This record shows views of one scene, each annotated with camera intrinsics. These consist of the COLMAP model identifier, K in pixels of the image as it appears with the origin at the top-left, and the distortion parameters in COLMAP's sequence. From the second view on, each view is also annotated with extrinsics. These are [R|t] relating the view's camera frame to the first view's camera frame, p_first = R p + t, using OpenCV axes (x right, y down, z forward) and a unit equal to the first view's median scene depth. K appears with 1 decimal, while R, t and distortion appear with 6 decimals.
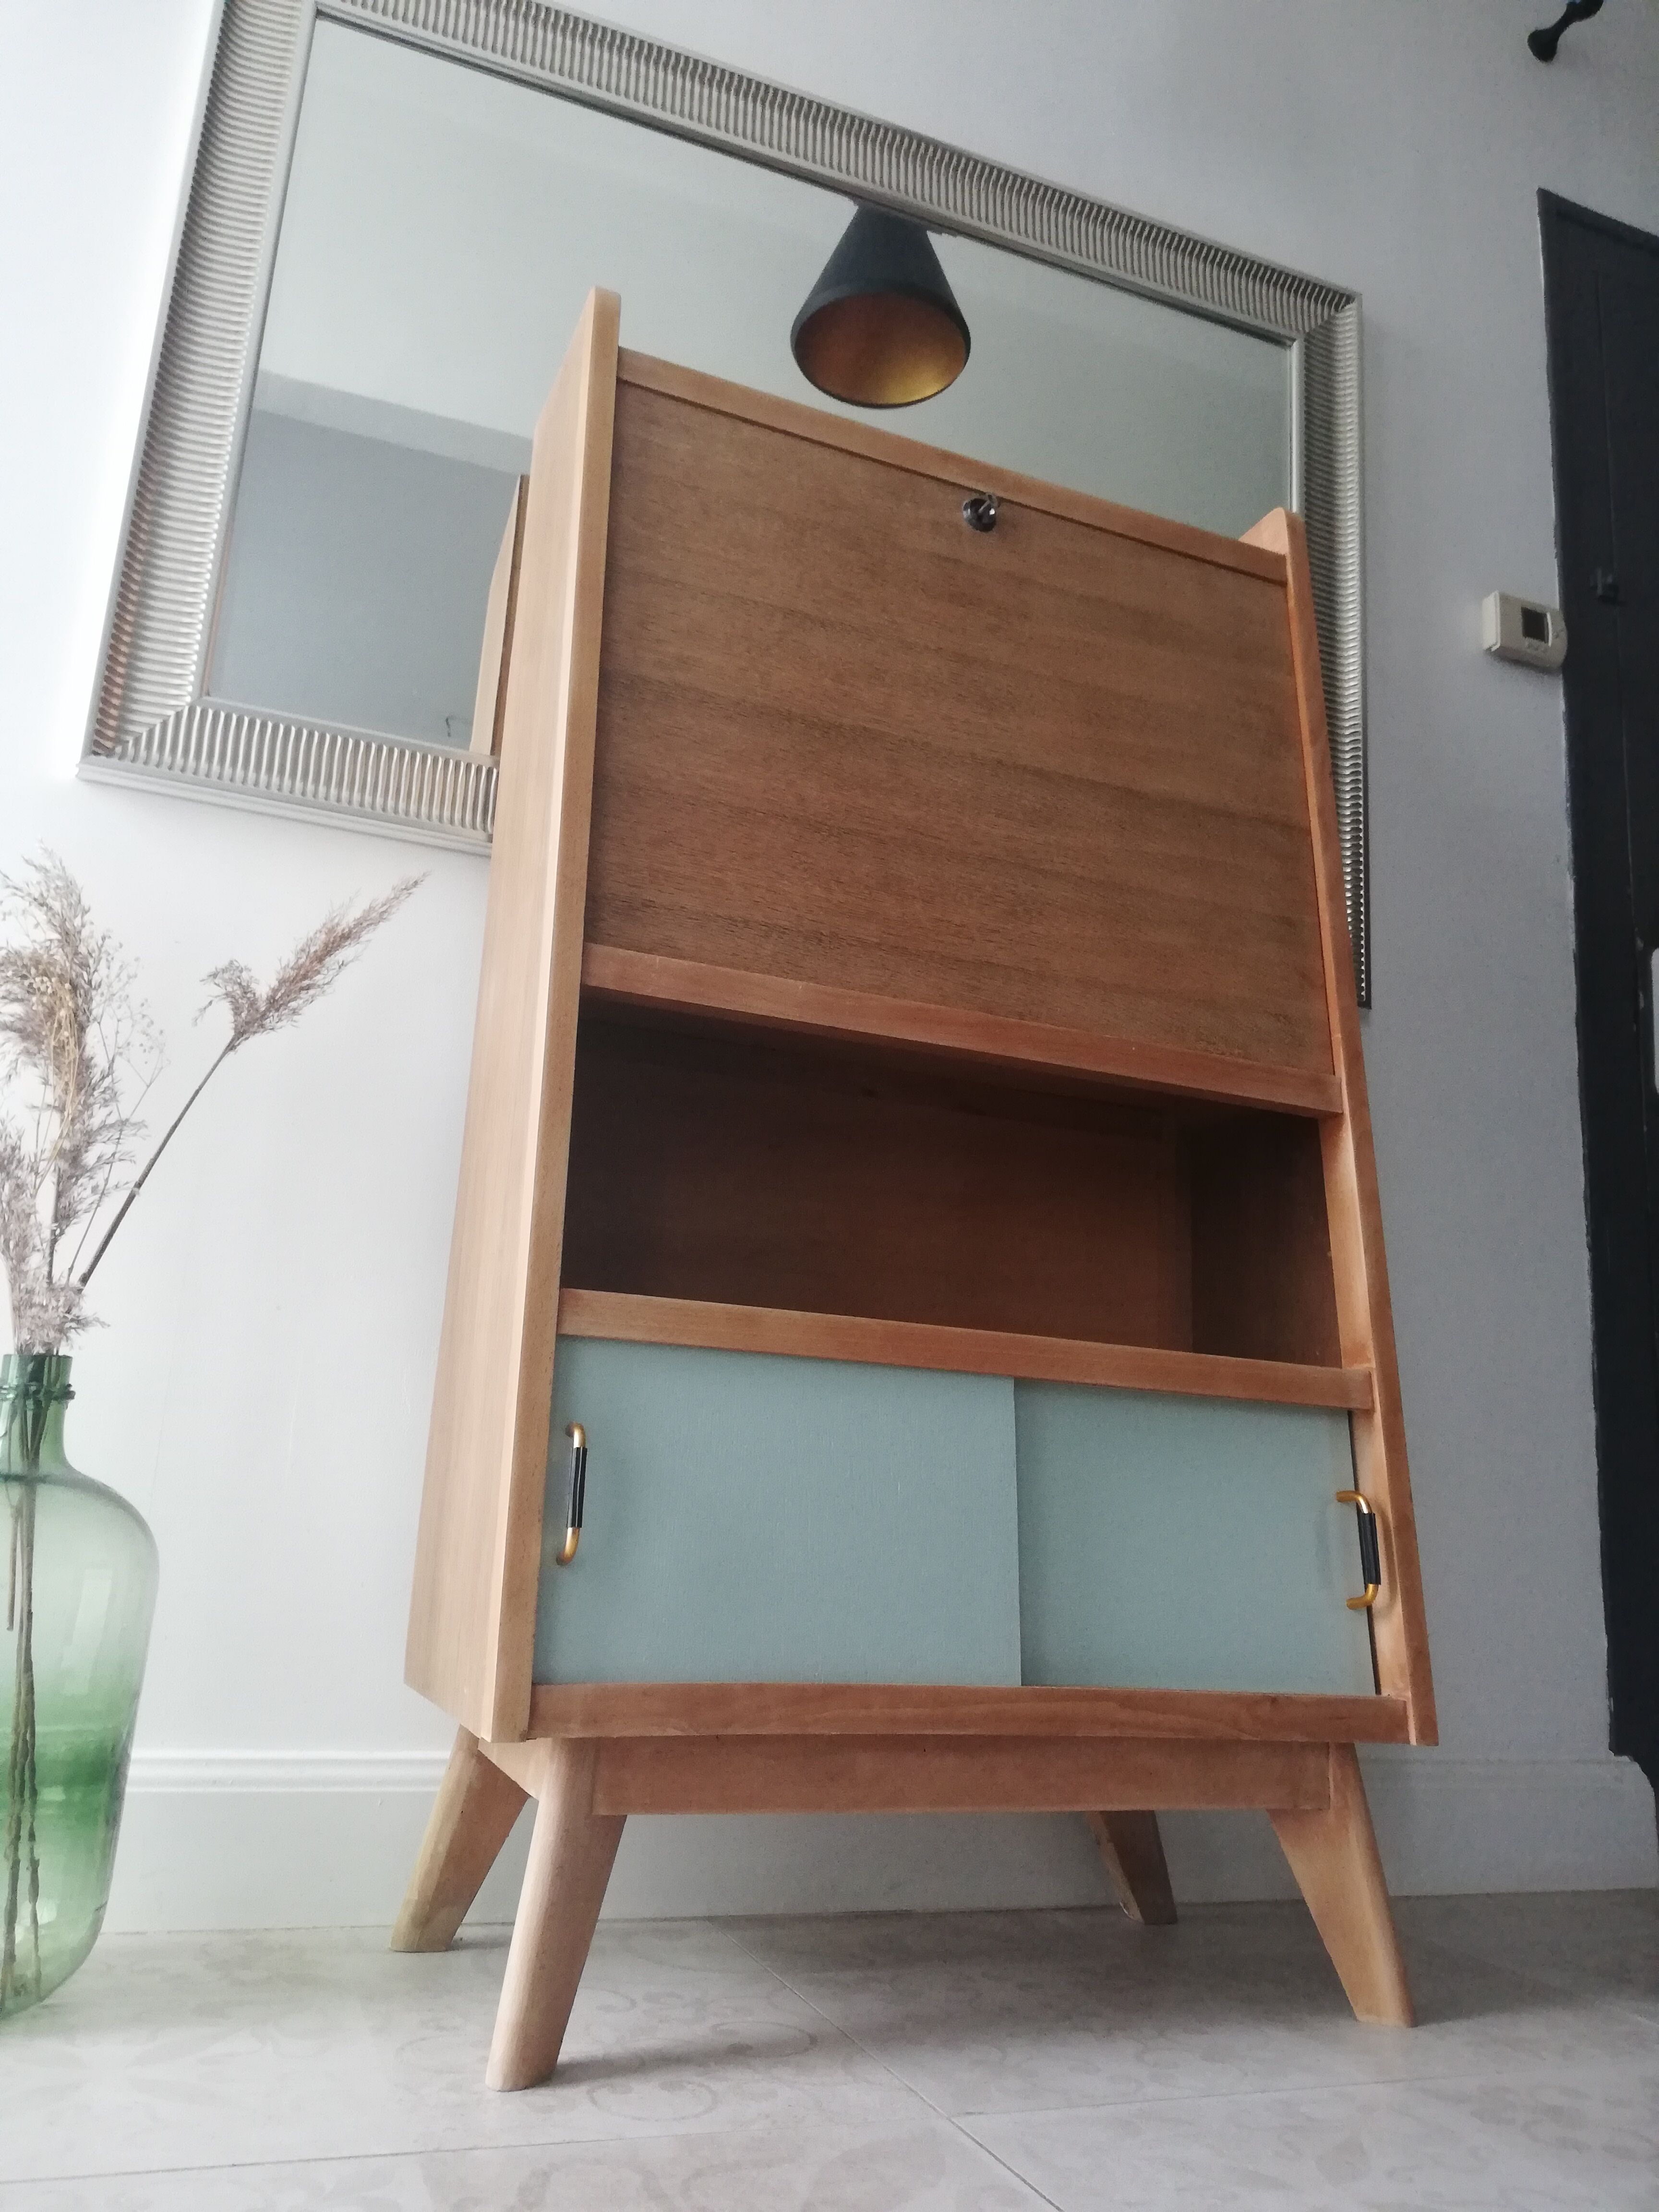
lens RADIAL K [[1673.1, 0, 835.7], [0, 1673.1, 1103.8], [0, 0, 1]] dist [0.047227, -0.060349]
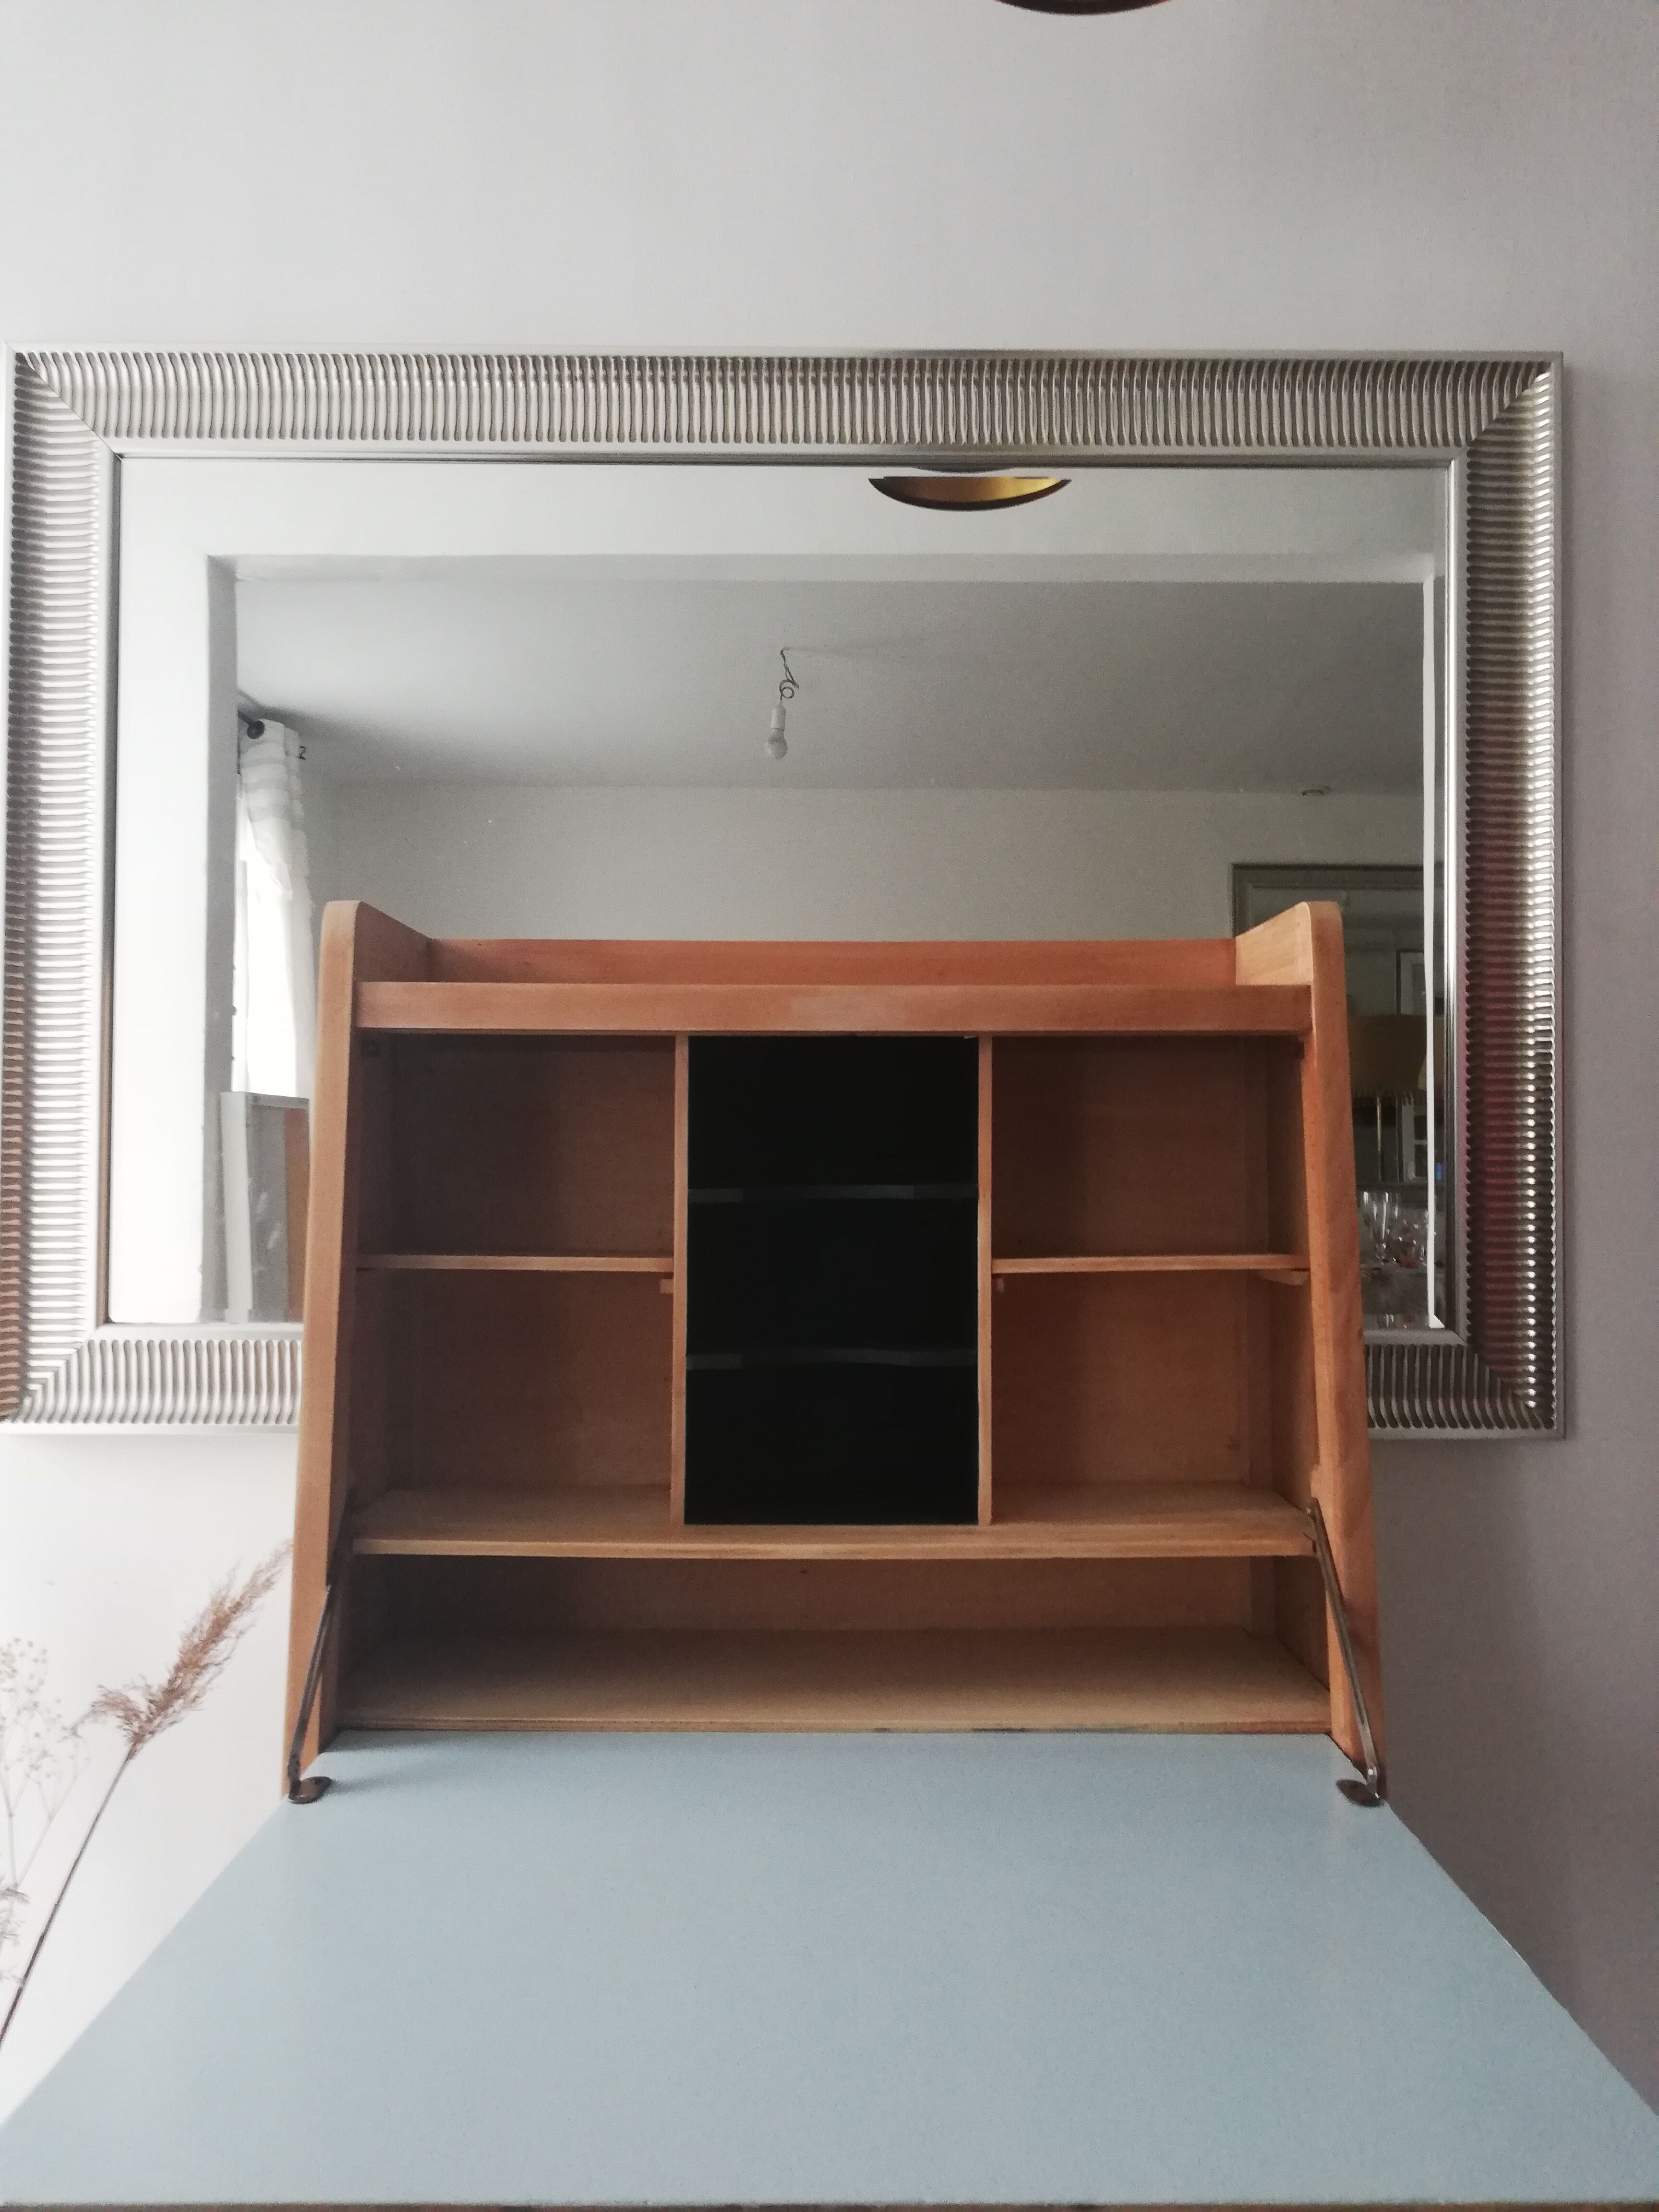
lens RADIAL K [[1673.1, 0, 822.6], [0, 1673.1, 1096.9], [0, 0, 1]] dist [0.047227, -0.060349]
pose [[0.926945, -0.065233, -0.369482, 0.409349], [0.136057, 0.976182, 0.168988, -0.522232], [0.349658, -0.206913, 0.913743, 0.310492]]
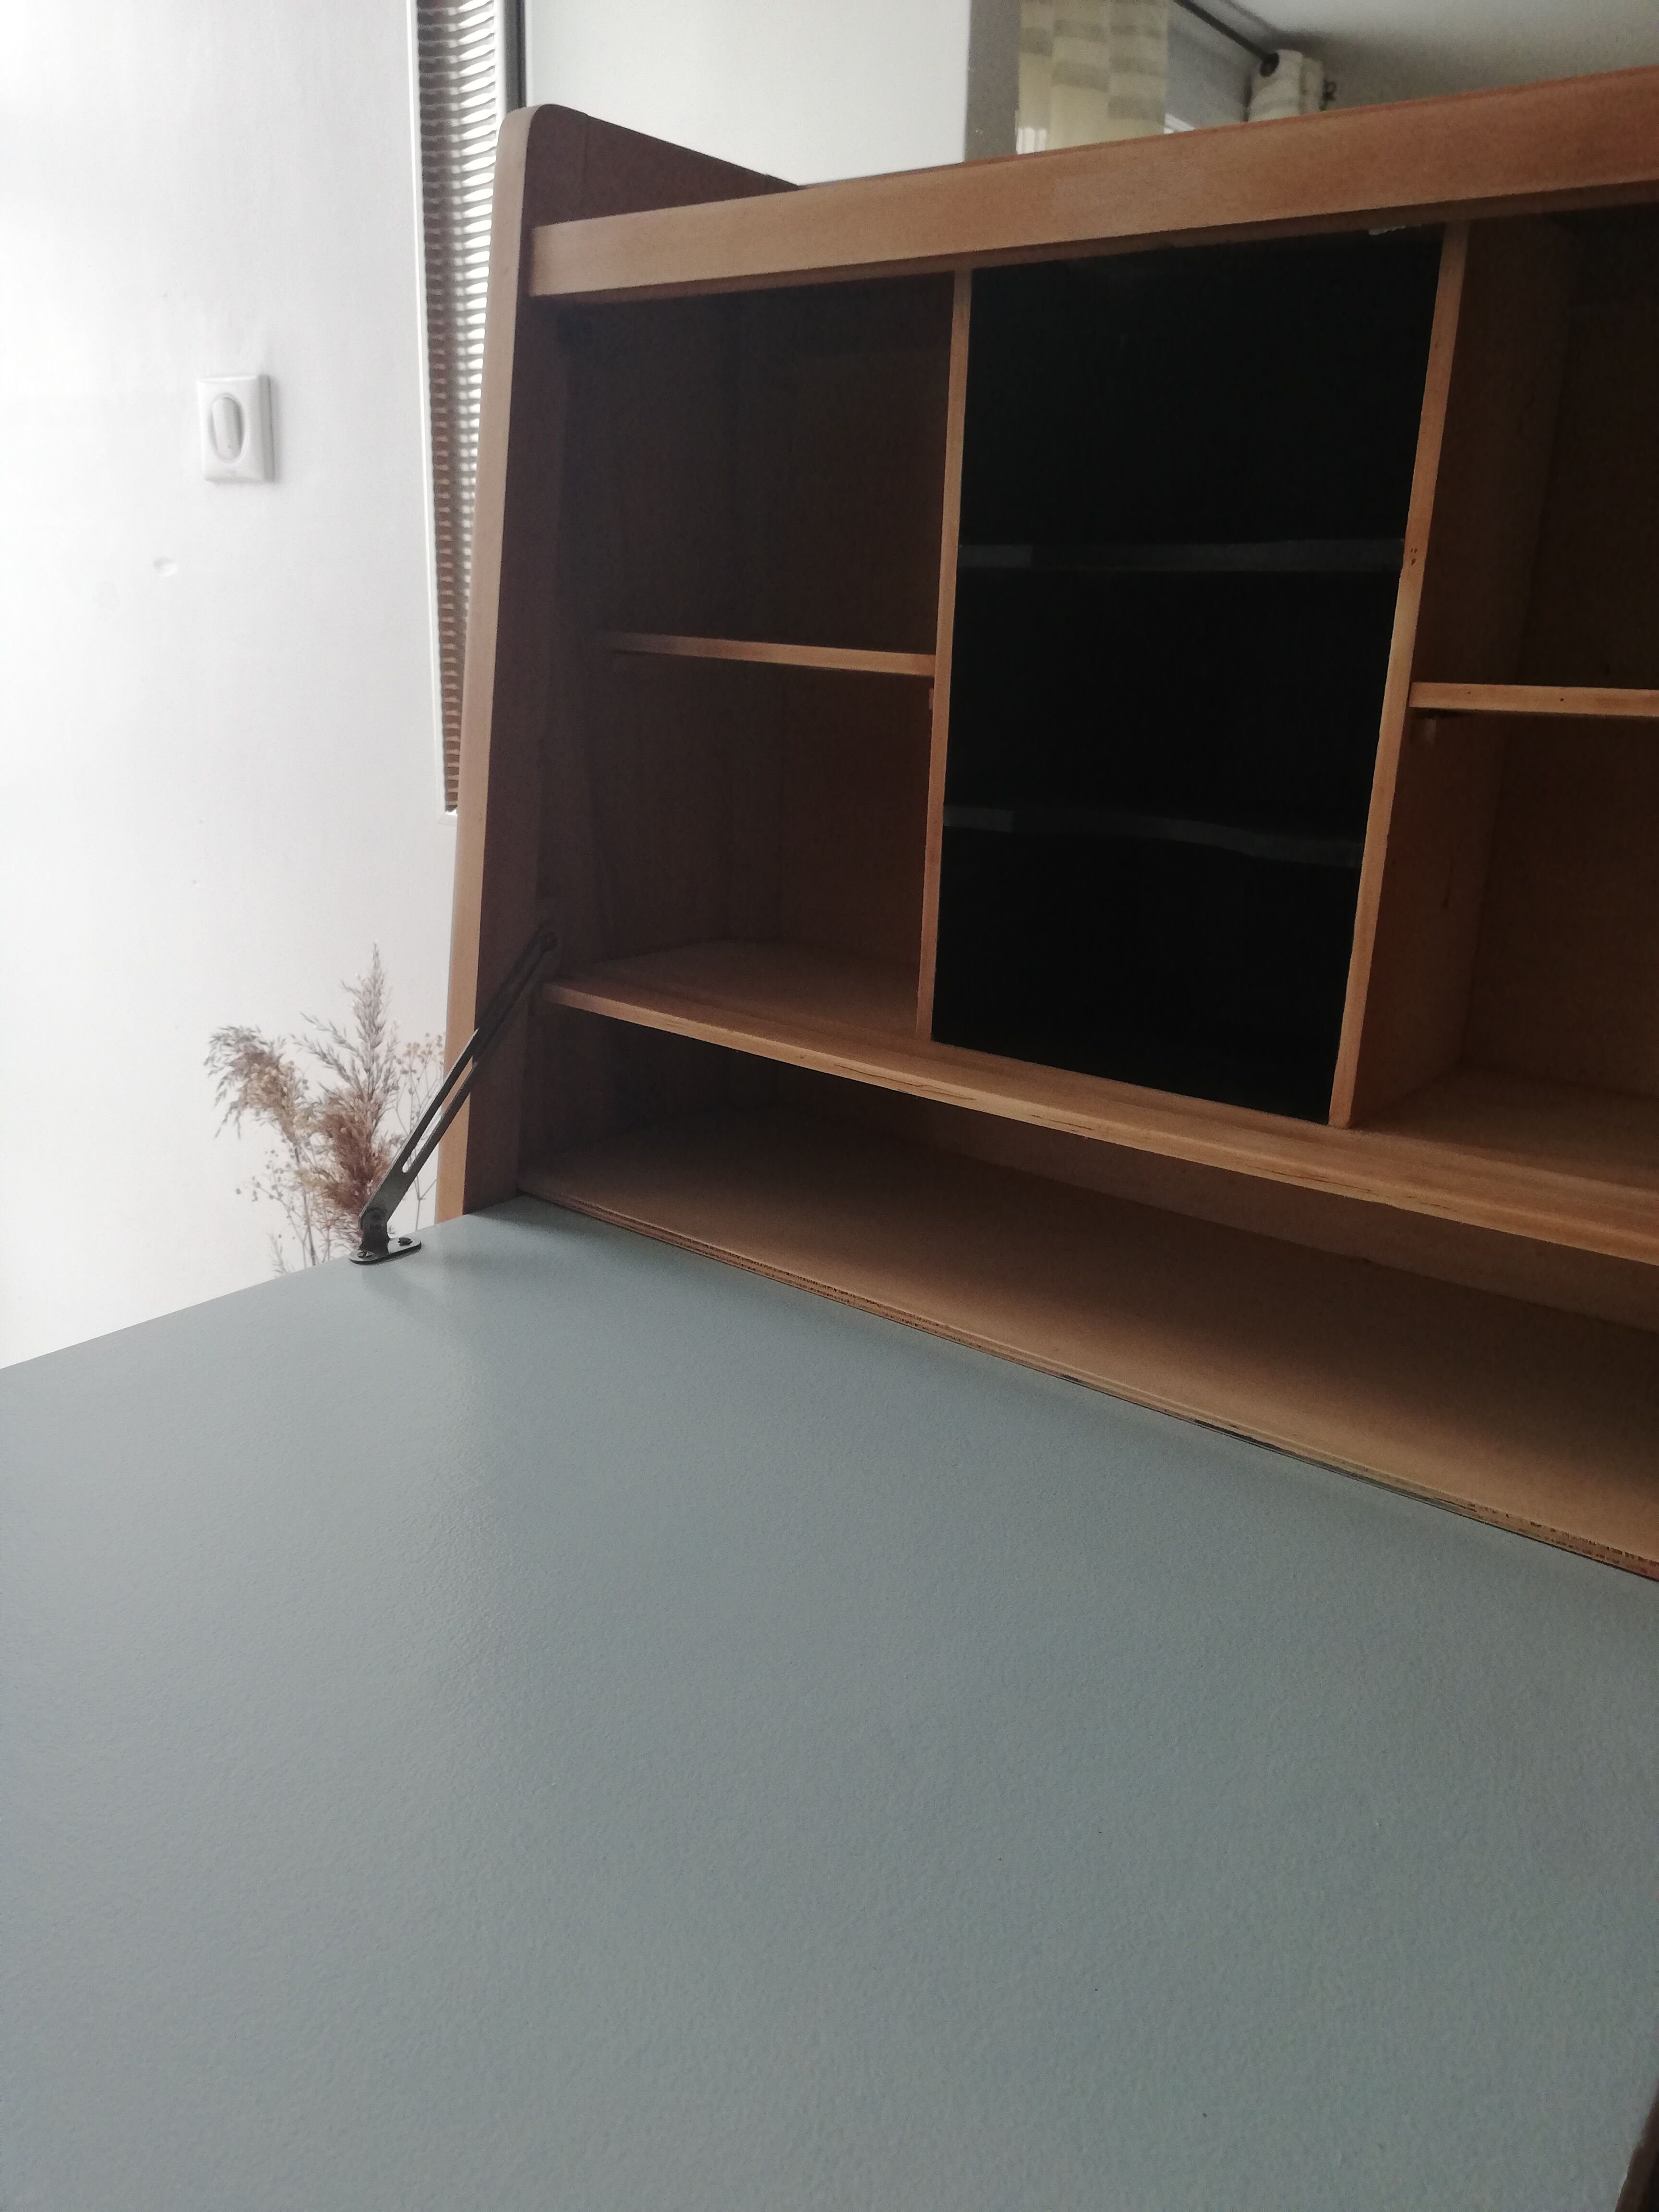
lens RADIAL K [[1673.1, 0, 832.0], [0, 1673.1, 1099.4], [0, 0, 1]] dist [0.047227, -0.060349]
pose [[0.514195, 0.208227, -0.832012, 0.514712], [0.199976, 0.914237, 0.352393, -0.367625], [0.834034, -0.347581, 0.428456, 0.750696]]
